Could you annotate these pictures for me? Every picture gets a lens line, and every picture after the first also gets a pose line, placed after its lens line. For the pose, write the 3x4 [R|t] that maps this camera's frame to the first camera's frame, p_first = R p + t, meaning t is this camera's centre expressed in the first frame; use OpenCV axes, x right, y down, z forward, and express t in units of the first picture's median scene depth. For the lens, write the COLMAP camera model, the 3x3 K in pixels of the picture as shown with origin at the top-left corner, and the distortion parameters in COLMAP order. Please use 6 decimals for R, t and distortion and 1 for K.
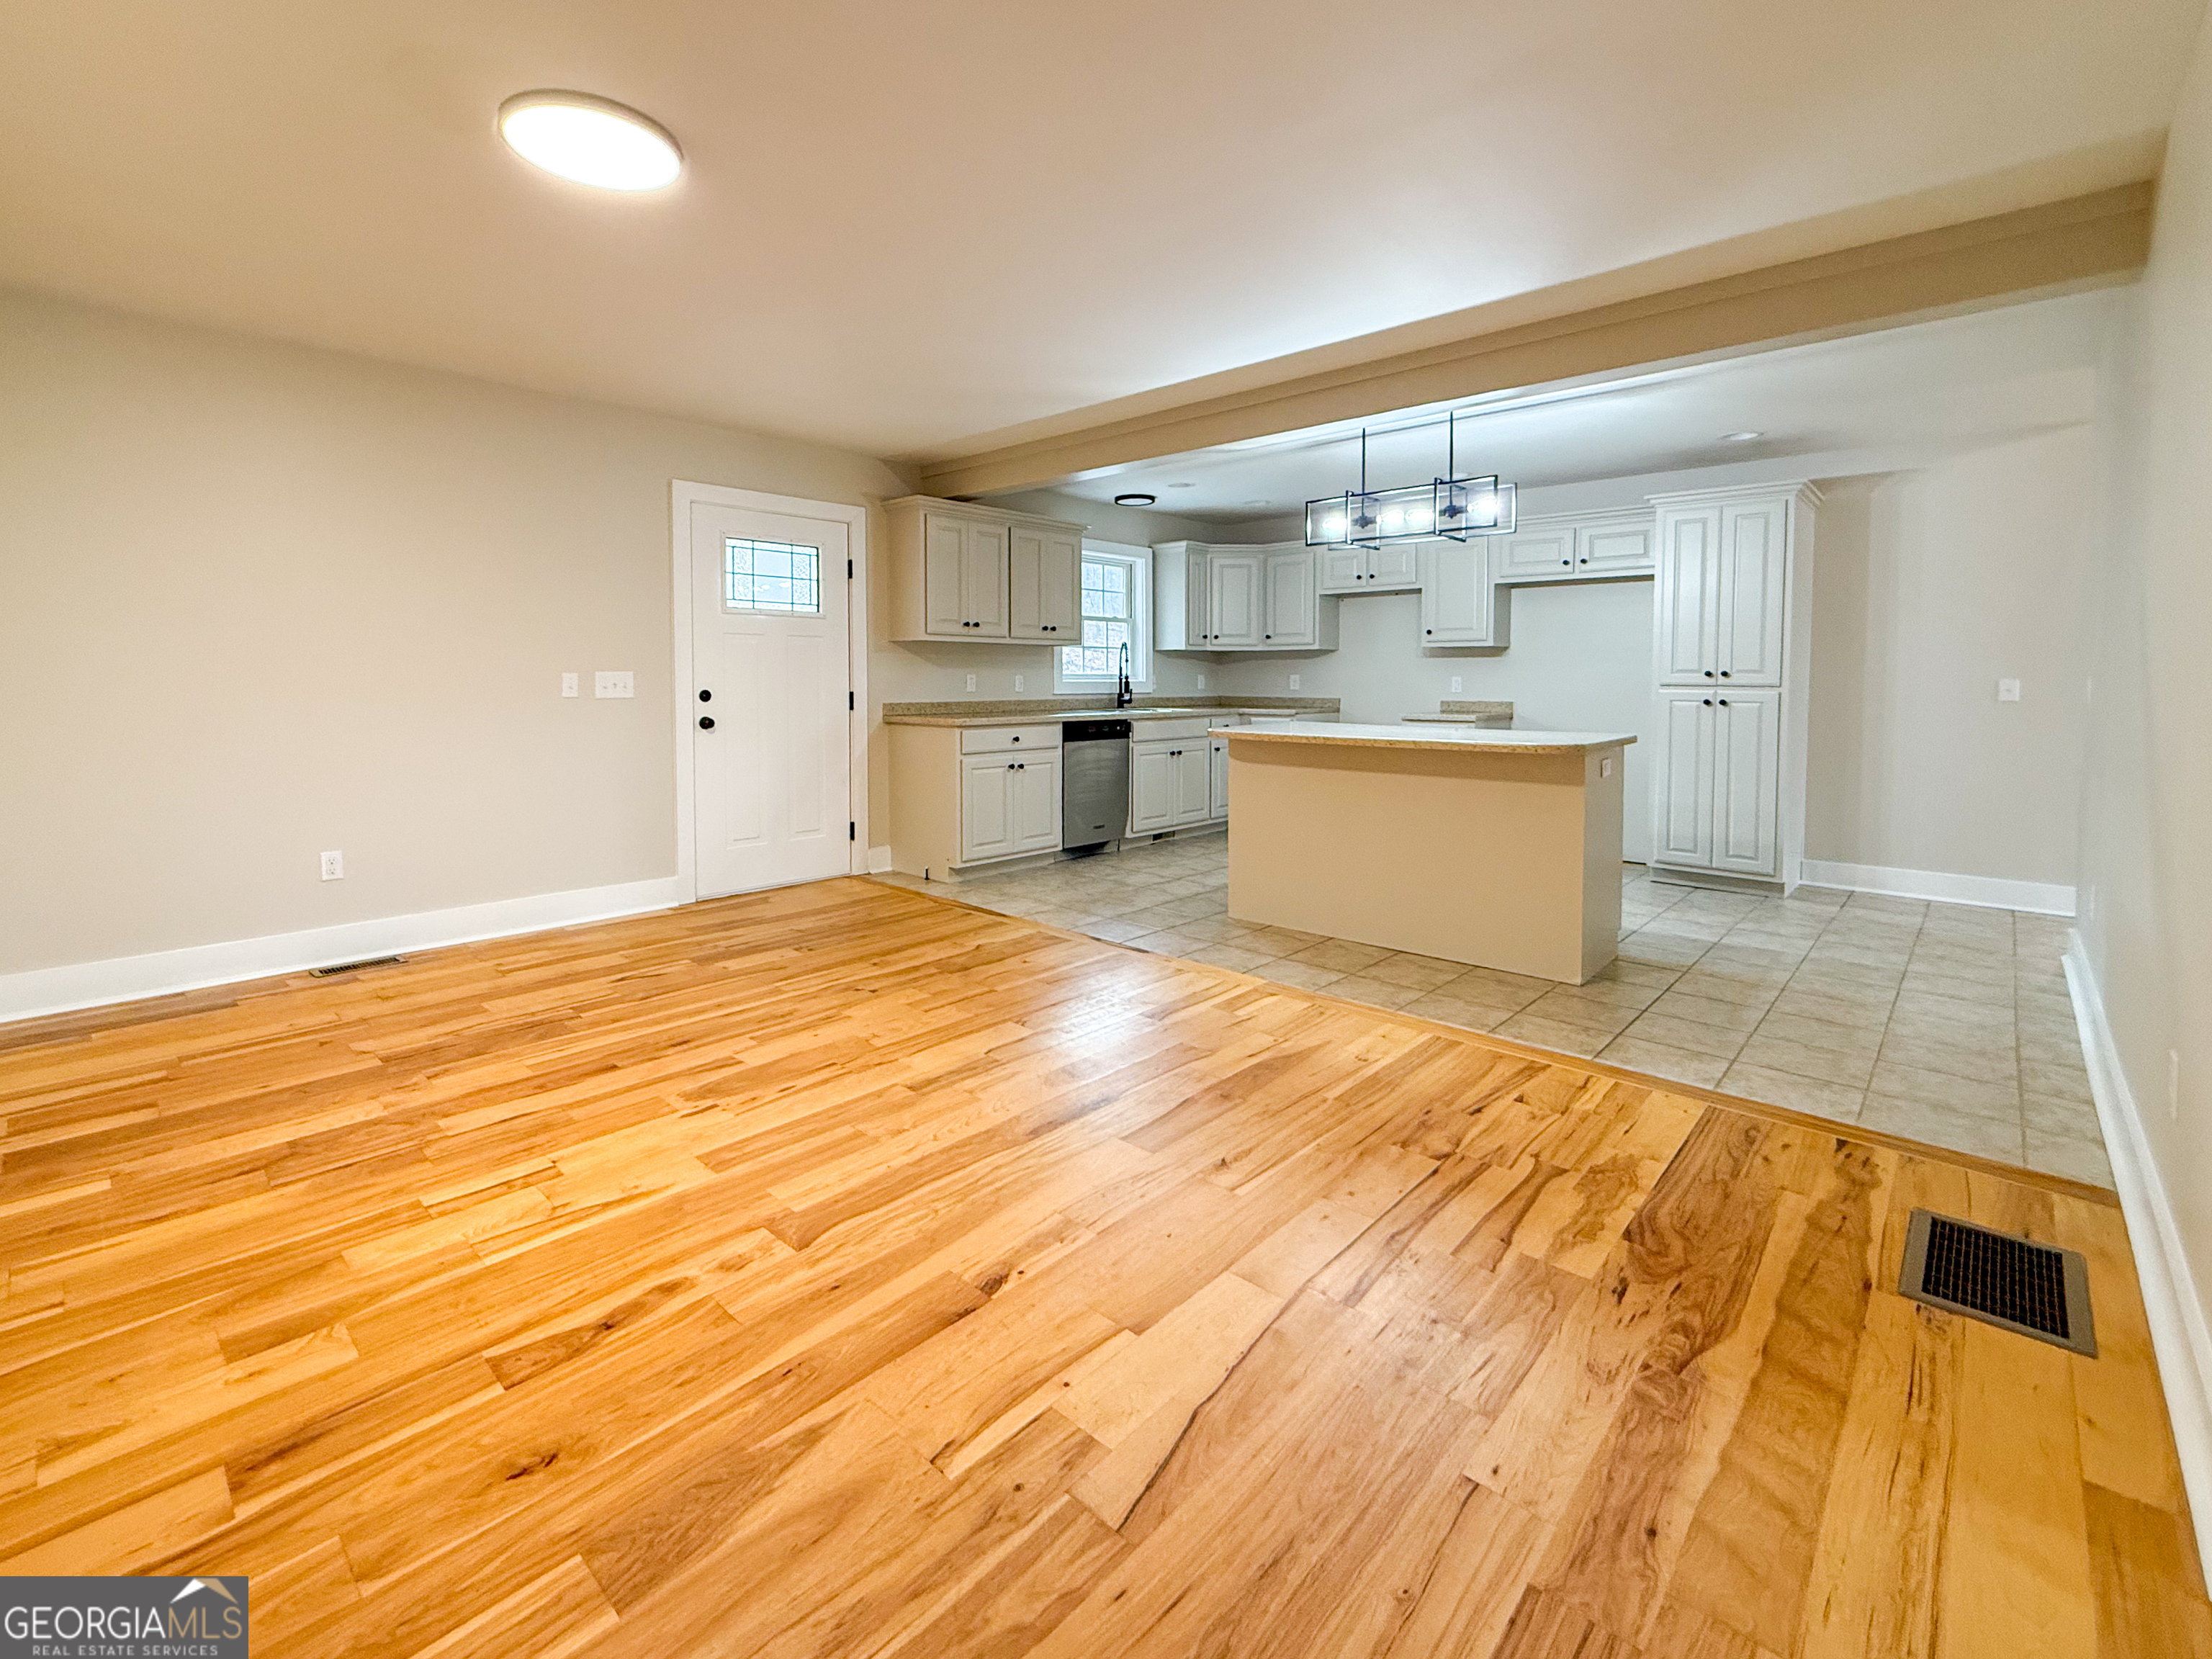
lens RADIAL K [[953.3, 0, 1102.8], [0, 953.3, 821.1], [0, 0, 1]] dist [-0.000929, 0.000019]
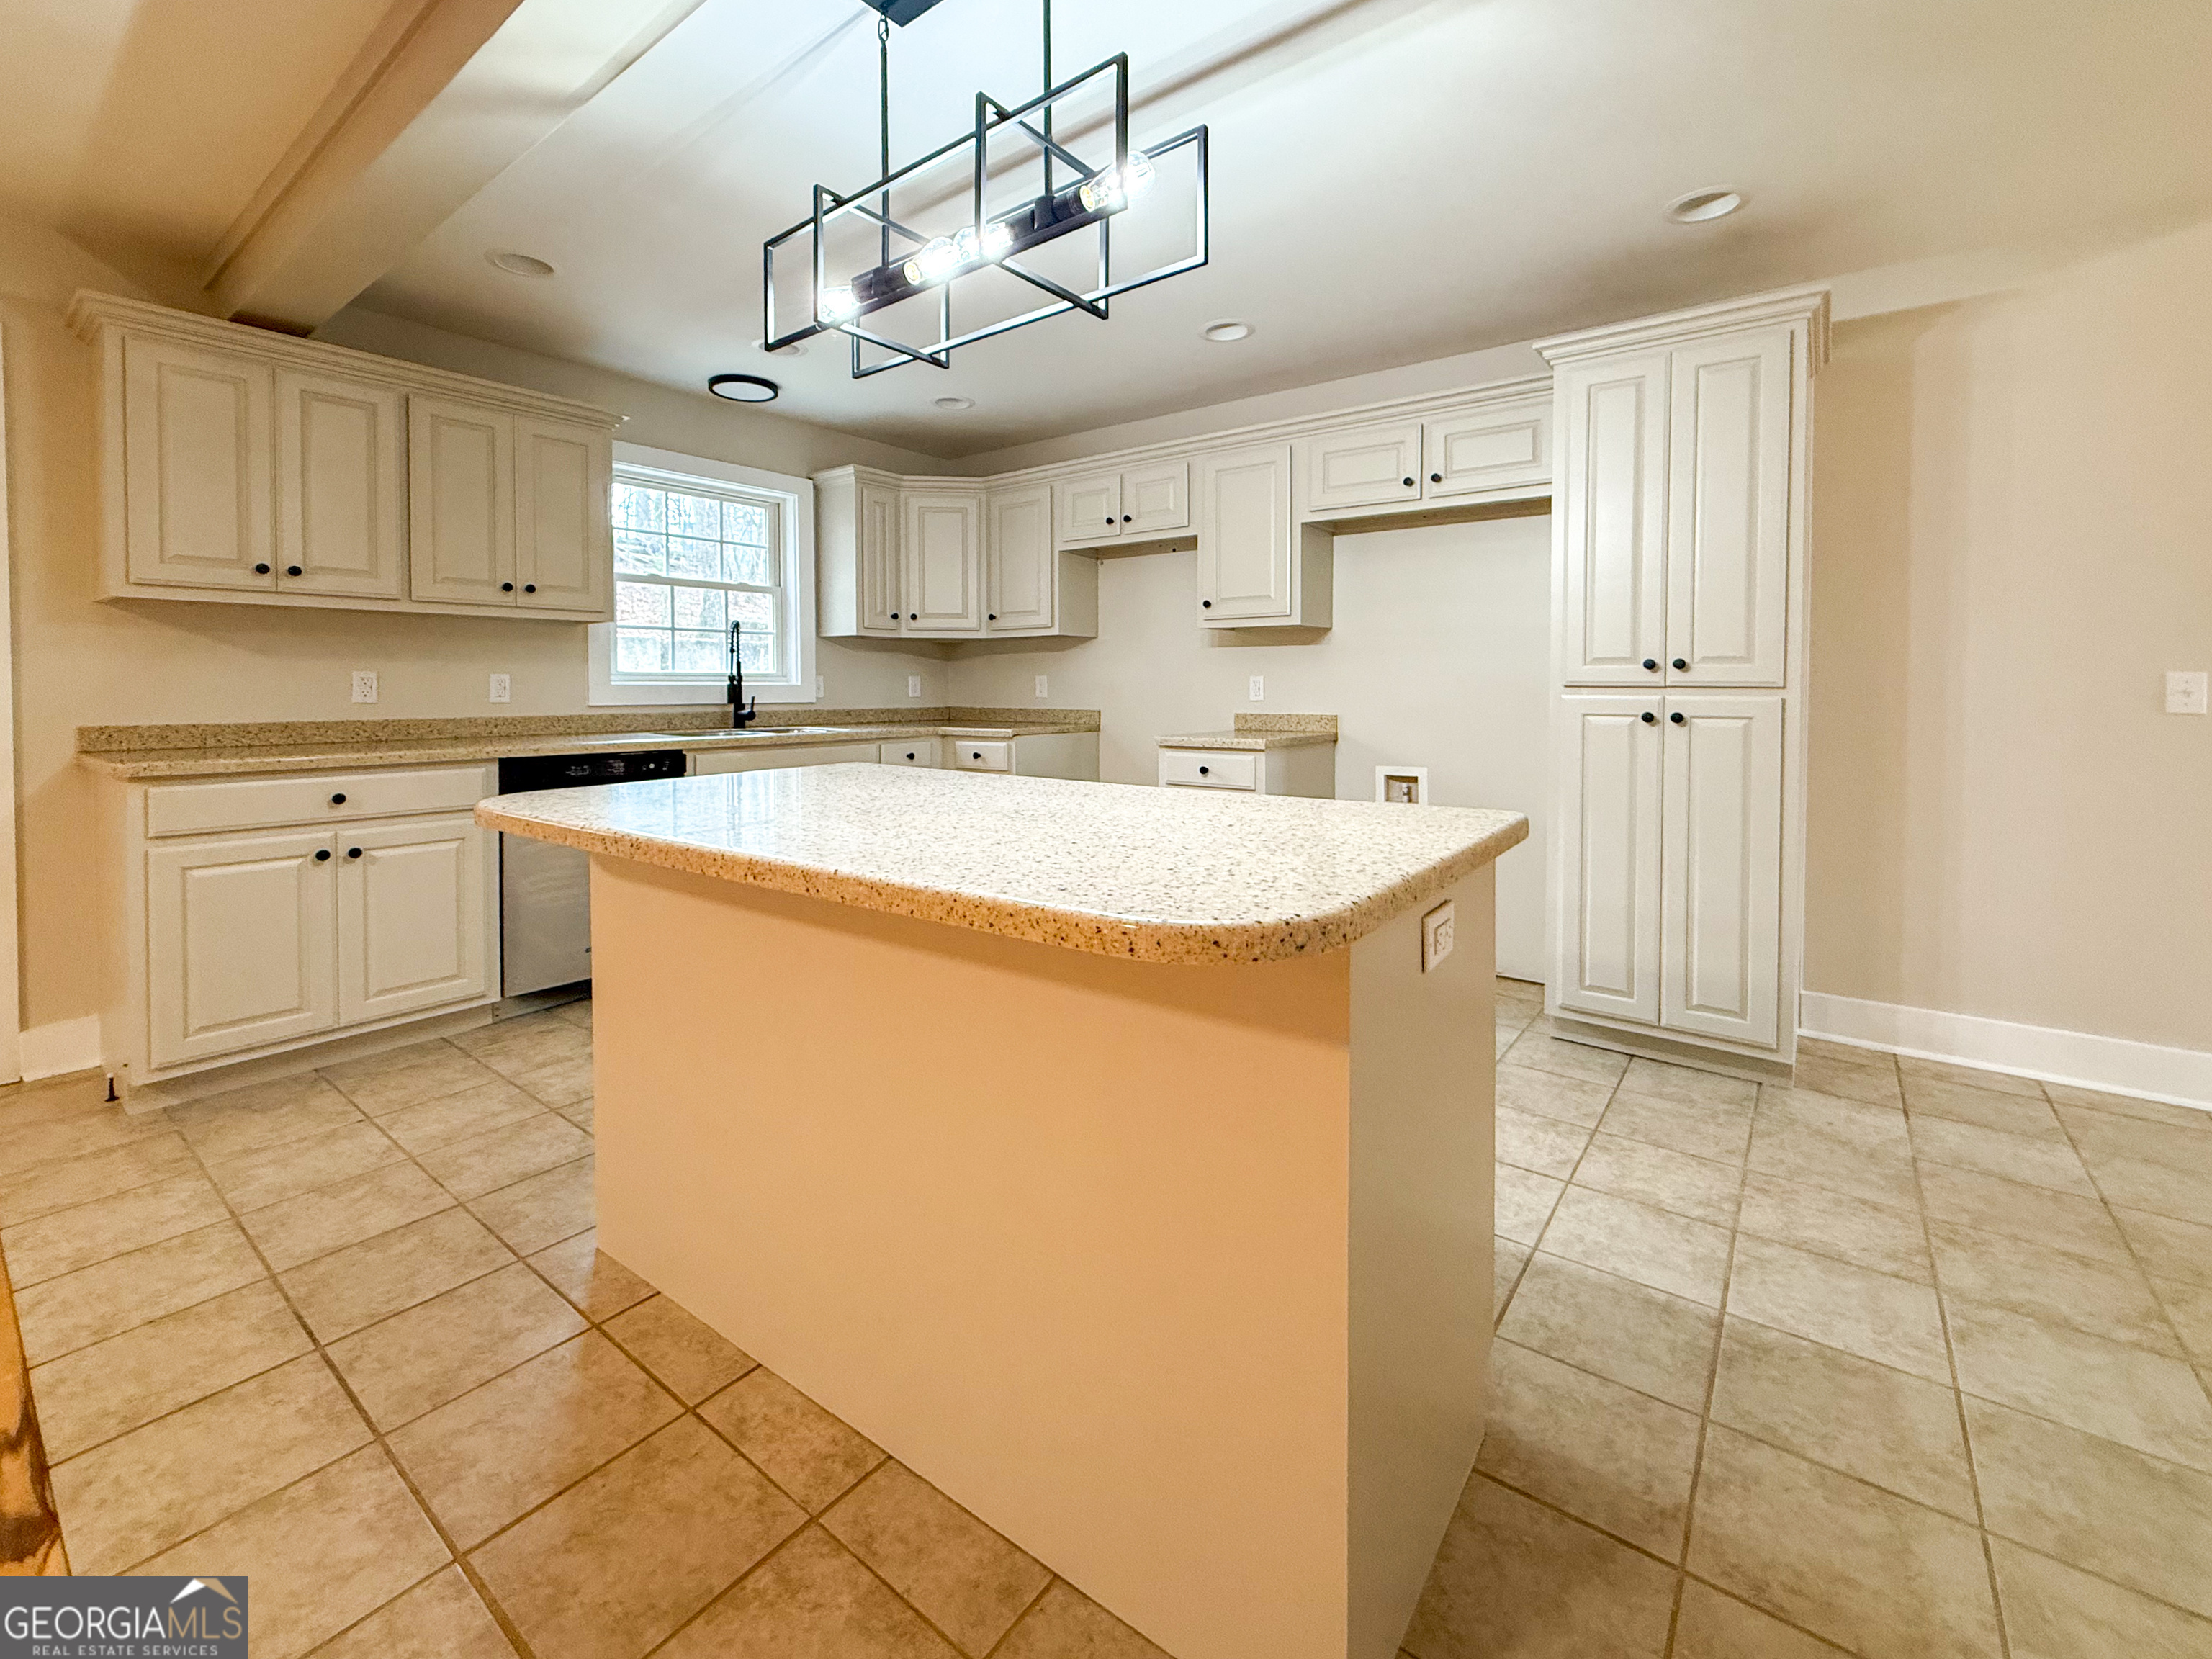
lens RADIAL K [[901.7, 0, 1142.6], [0, 901.7, 834.3], [0, 0, 1]] dist [0.002853, -0.000058]
pose [[0.993645, -0.020399, 0.110698, 0.257993], [0.018935, 0.999719, 0.014259, -0.063053], [-0.110958, -0.012072, 0.993752, 0.462489]]
